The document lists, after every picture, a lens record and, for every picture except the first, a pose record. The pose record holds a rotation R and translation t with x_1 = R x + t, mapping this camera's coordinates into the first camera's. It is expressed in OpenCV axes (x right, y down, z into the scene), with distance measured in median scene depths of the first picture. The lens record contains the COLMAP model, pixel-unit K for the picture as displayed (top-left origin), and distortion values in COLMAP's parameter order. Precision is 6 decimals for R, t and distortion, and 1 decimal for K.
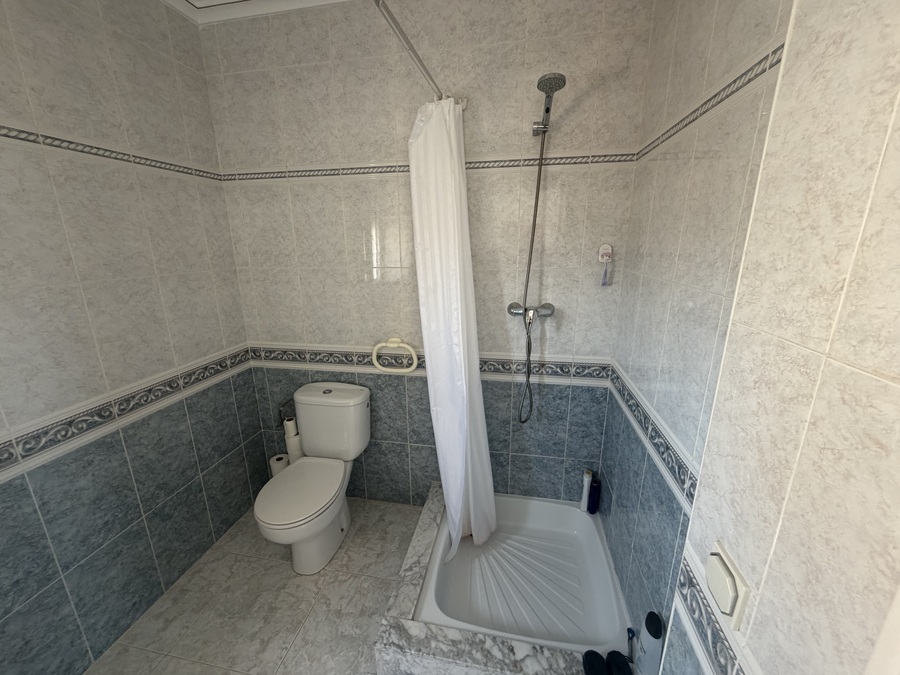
lens RADIAL K [[358.3, 0, 446.0], [0, 358.3, 338.5], [0, 0, 1]] dist [0.002694, -0.000545]
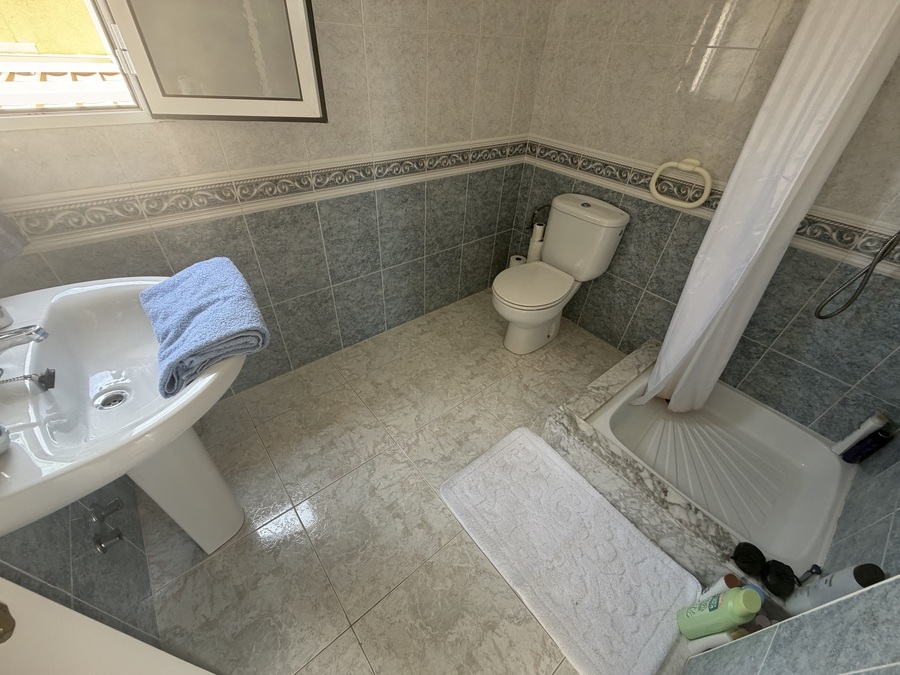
lens RADIAL K [[358.3, 0, 447.6], [0, 358.3, 337.5], [0, 0, 1]] dist [0.002694, -0.000545]
pose [[0.765732, 0.448839, -0.460649, -0.014904], [-0.223300, 0.857207, 0.464040, 0.093796], [0.603151, -0.252467, 0.756617, -0.039741]]
